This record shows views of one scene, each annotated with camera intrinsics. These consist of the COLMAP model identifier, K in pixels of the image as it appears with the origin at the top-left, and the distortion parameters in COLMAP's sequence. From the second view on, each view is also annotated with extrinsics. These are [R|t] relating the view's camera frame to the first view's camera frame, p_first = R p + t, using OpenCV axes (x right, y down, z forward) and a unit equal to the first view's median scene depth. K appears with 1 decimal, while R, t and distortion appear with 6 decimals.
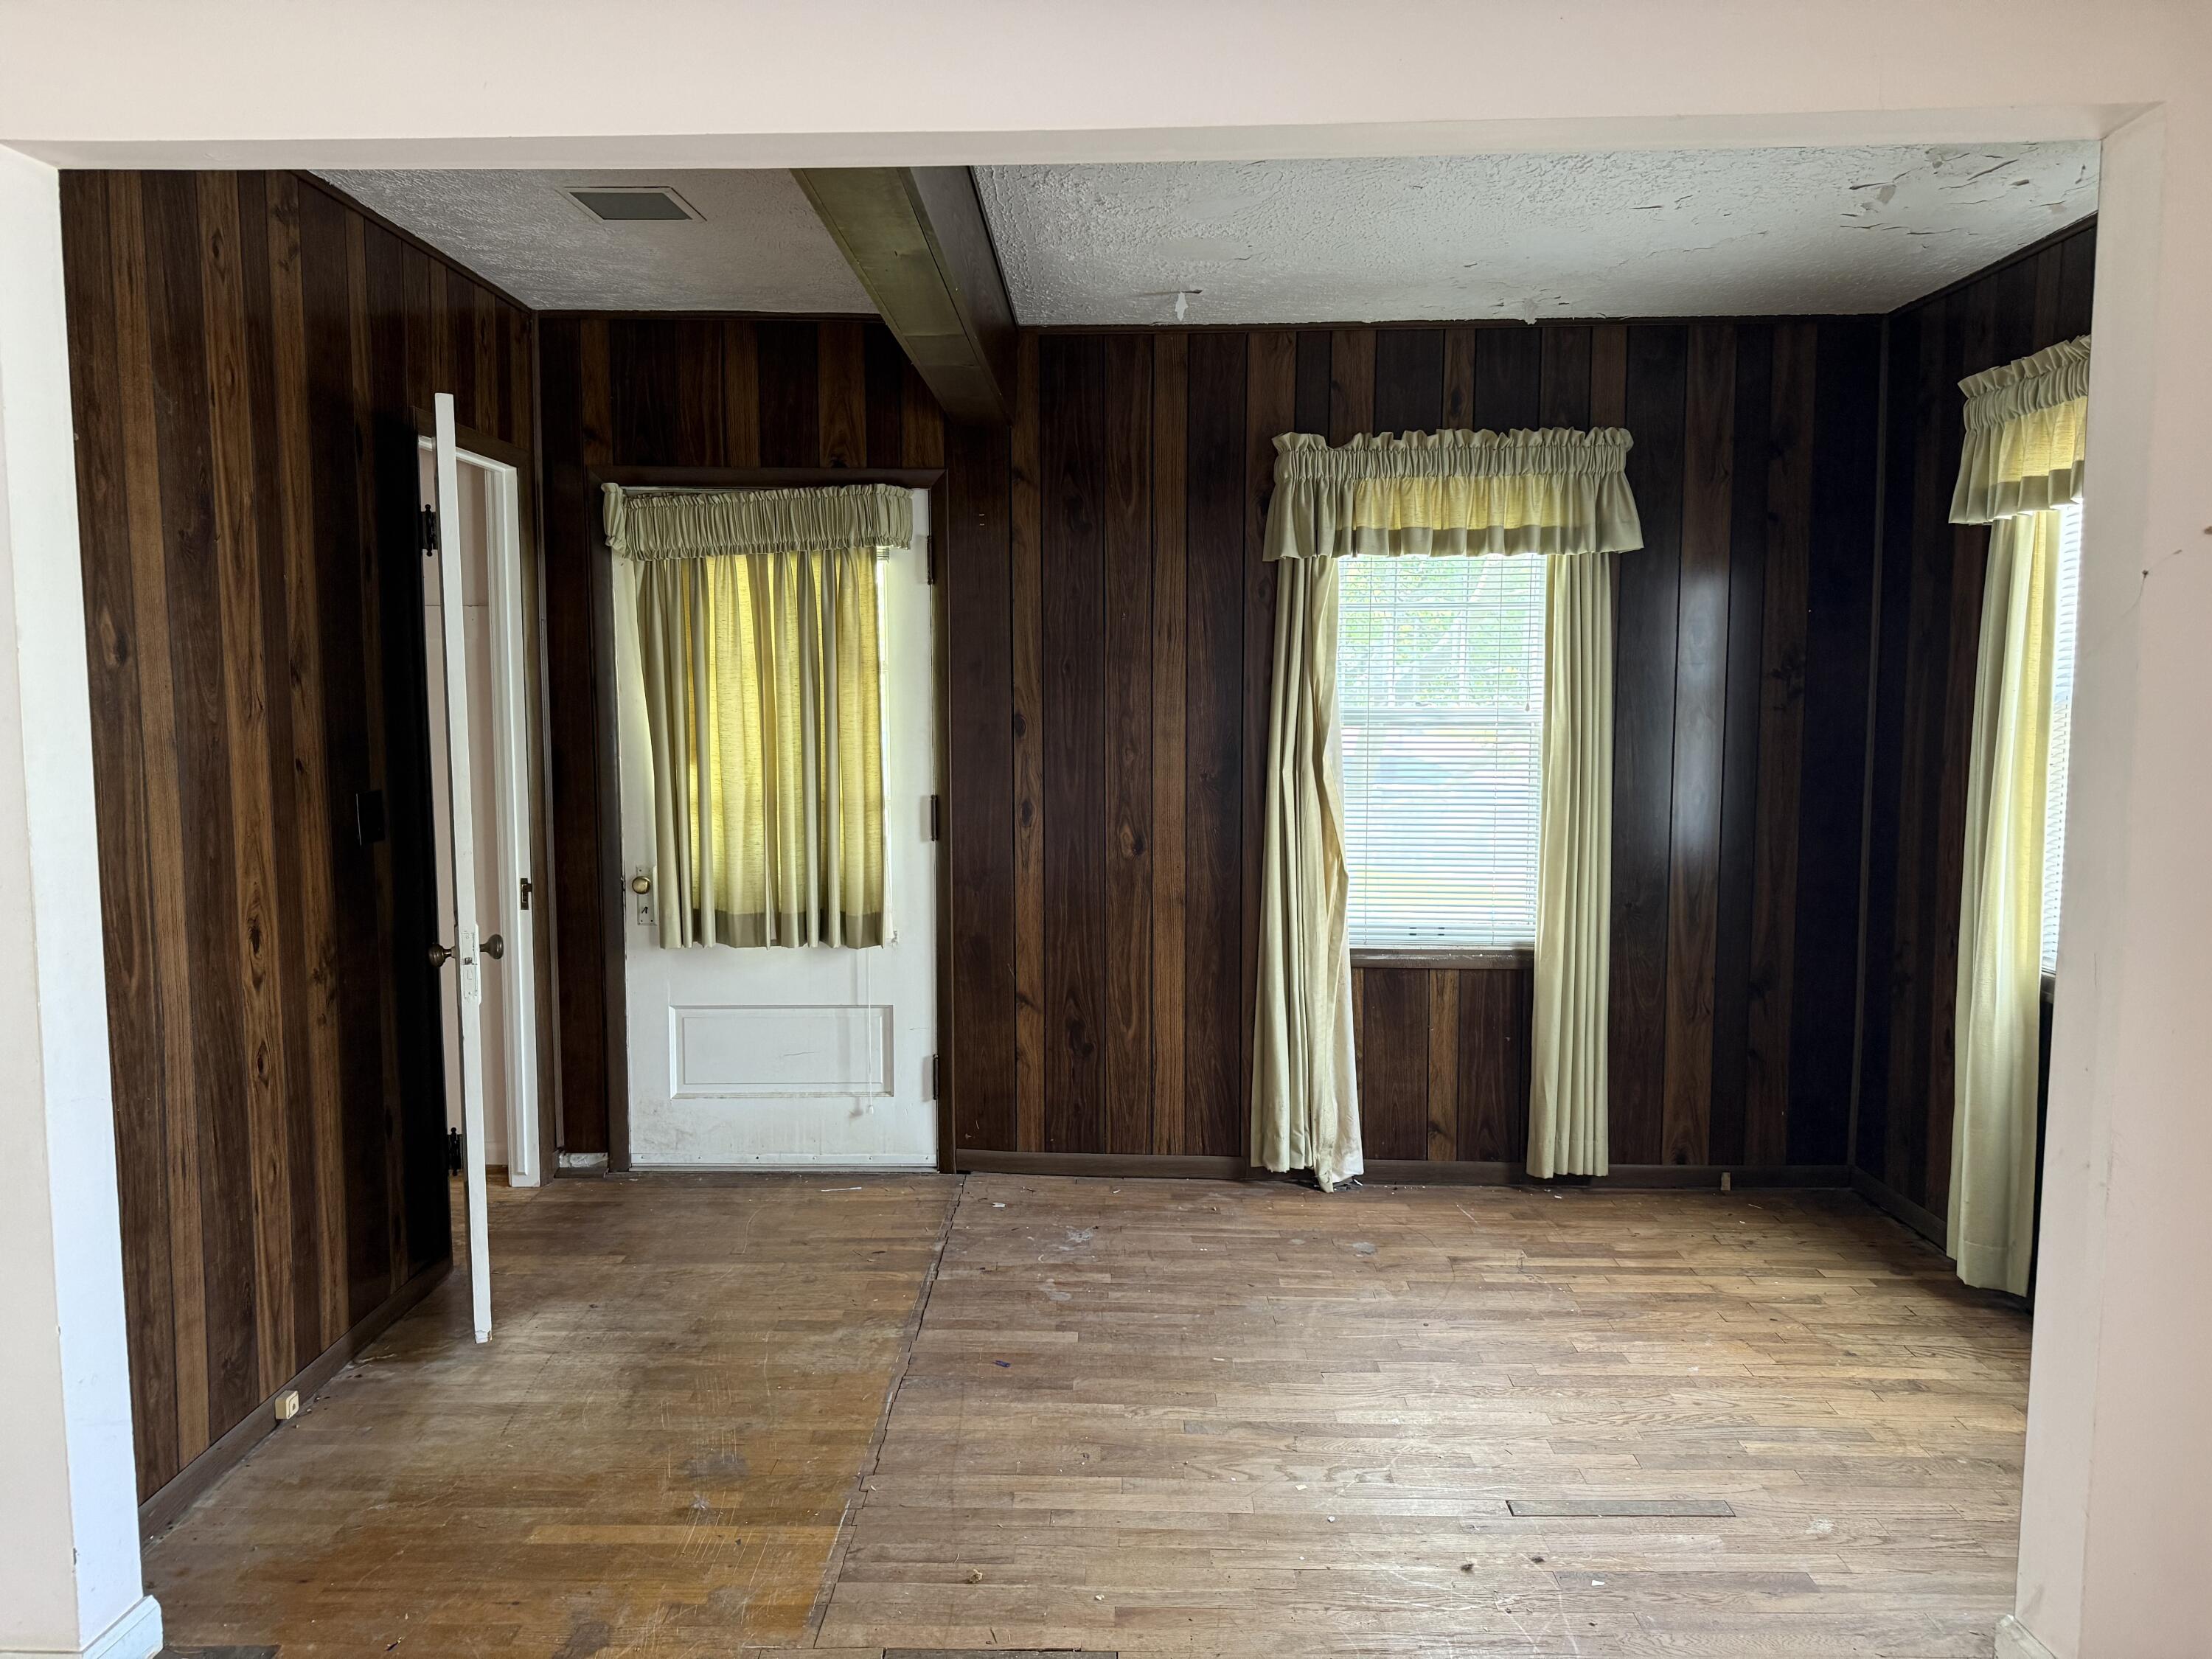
lens RADIAL K [[1546.2, 0, 1106.0], [0, 1546.2, 829.5], [0, 0, 1]] dist [0.091674, -0.111396]
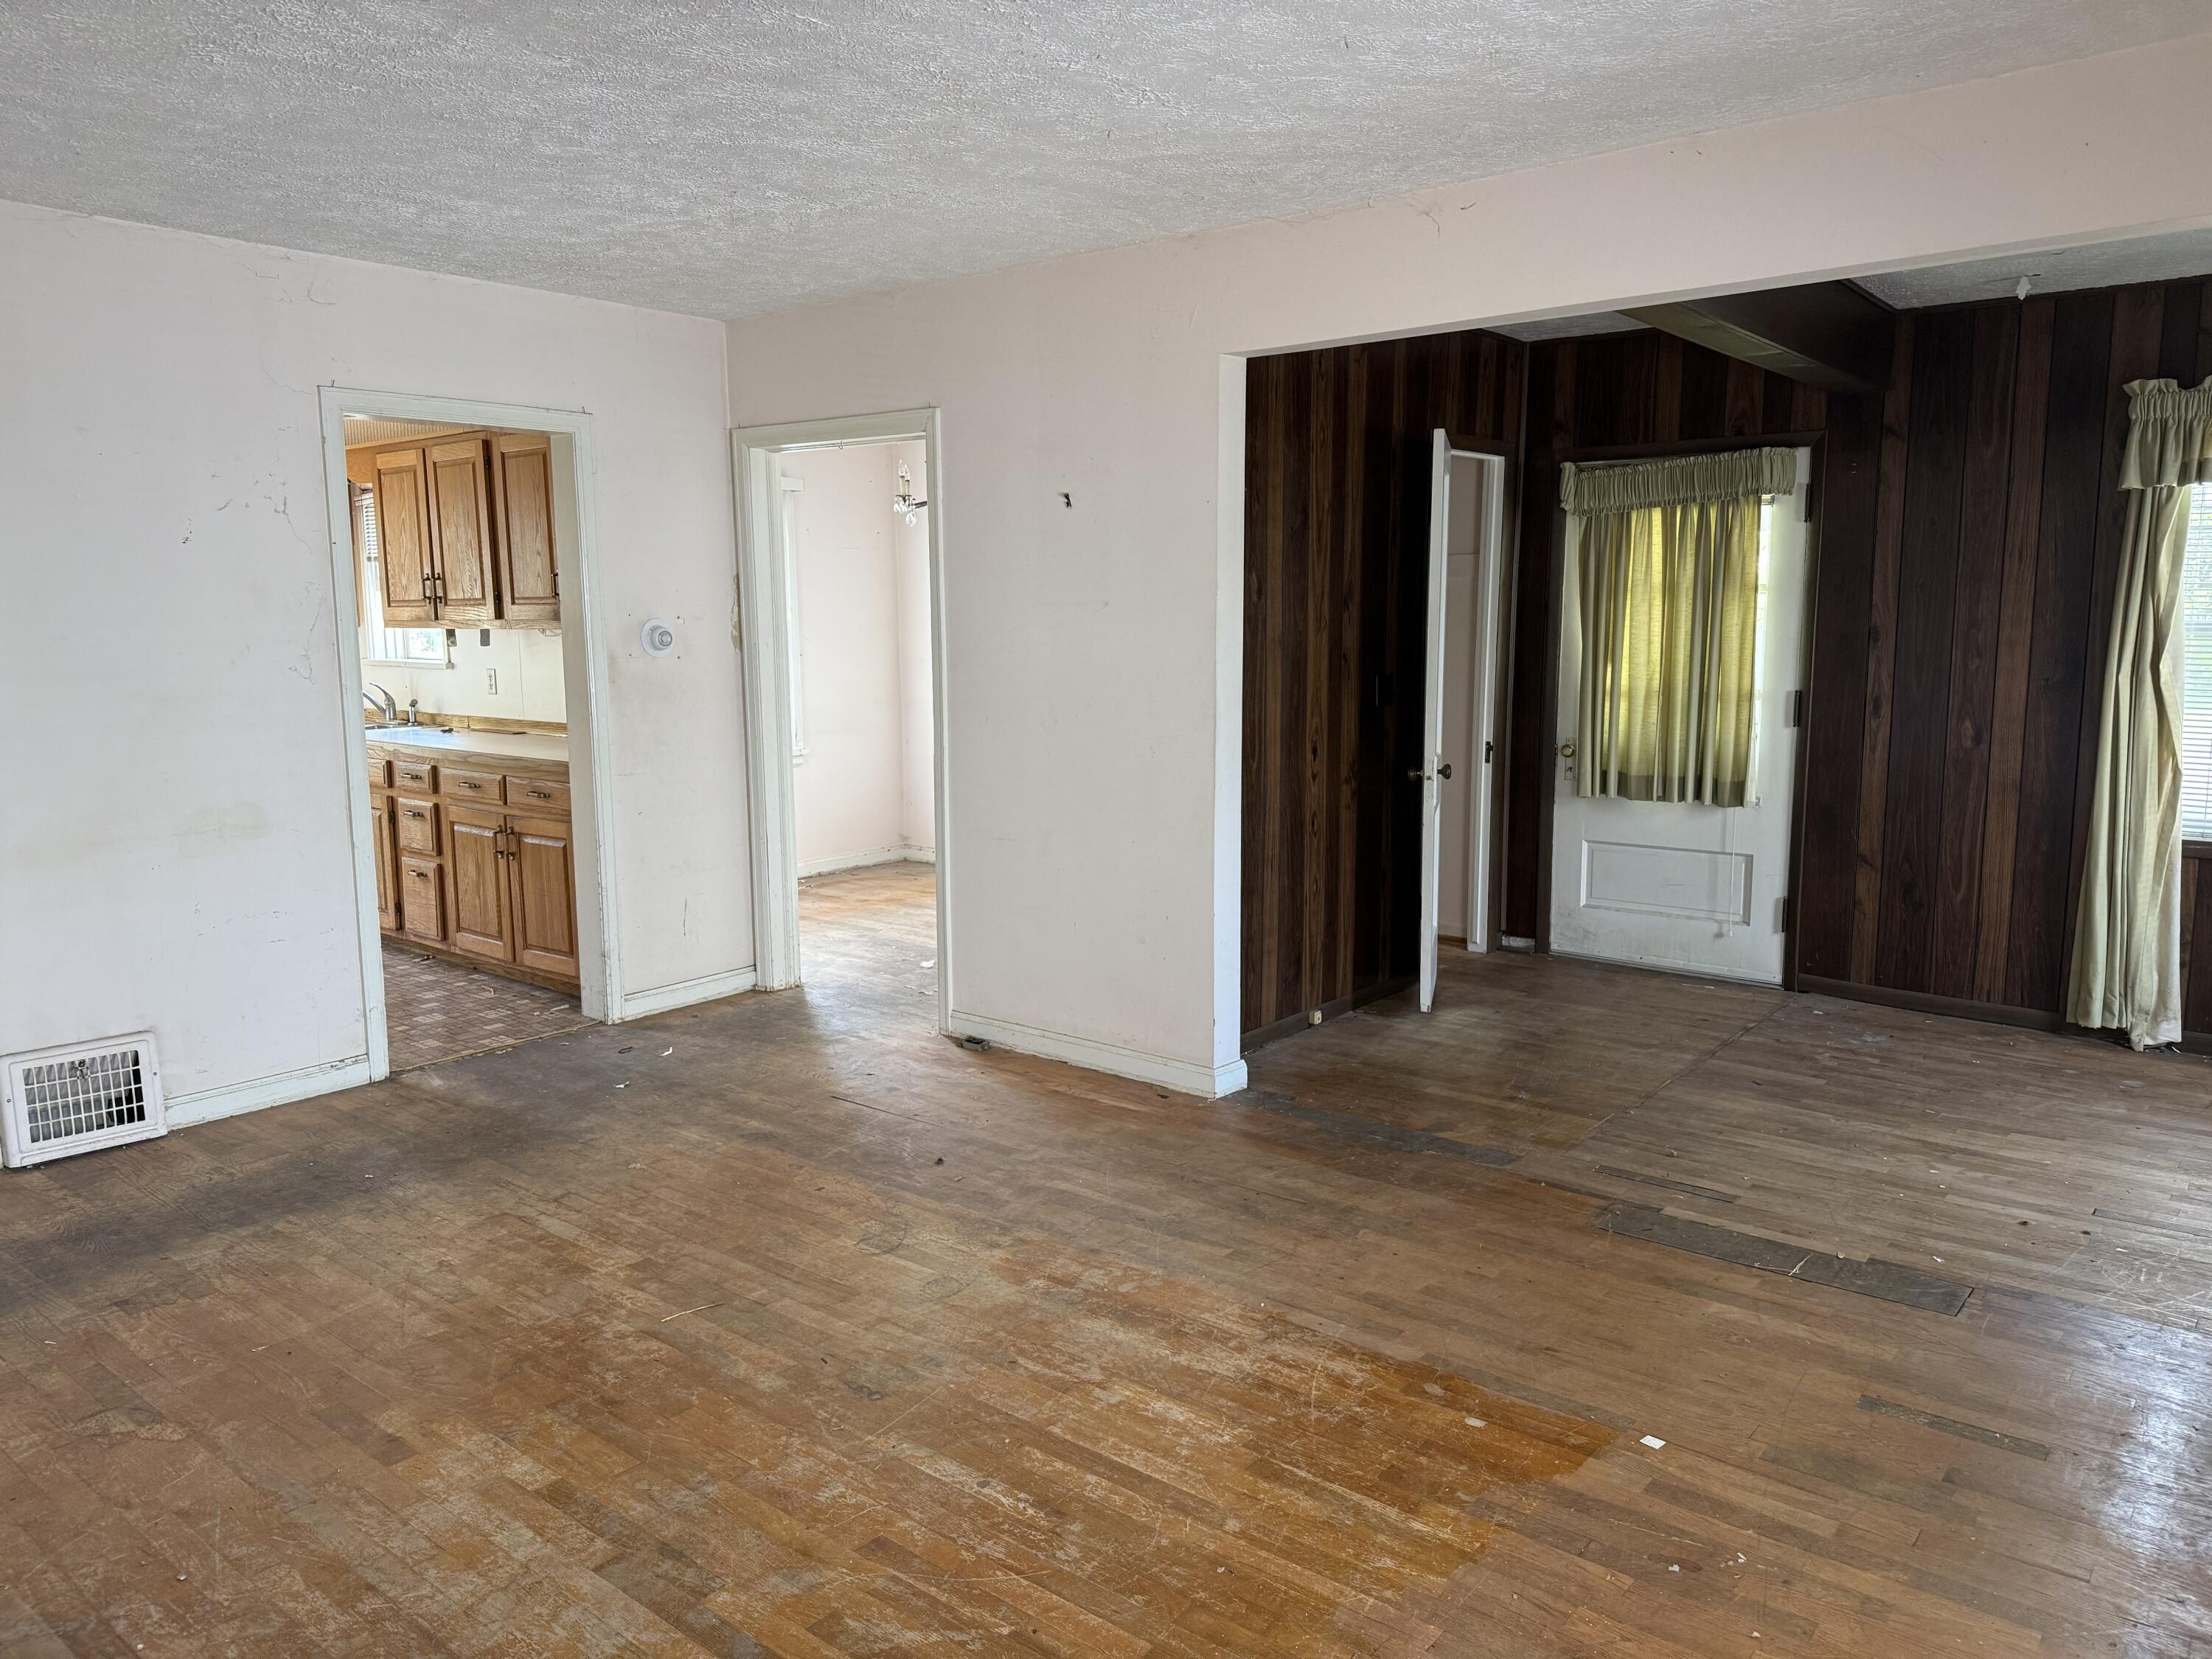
lens RADIAL K [[1546.2, 0, 1106.0], [0, 1546.2, 829.5], [0, 0, 1]] dist [0.091674, -0.111396]
pose [[0.783130, 0.082188, -0.616403, 0.249002], [-0.050785, 0.996369, 0.068330, 0.032242], [0.619781, -0.022208, 0.784461, -0.360909]]
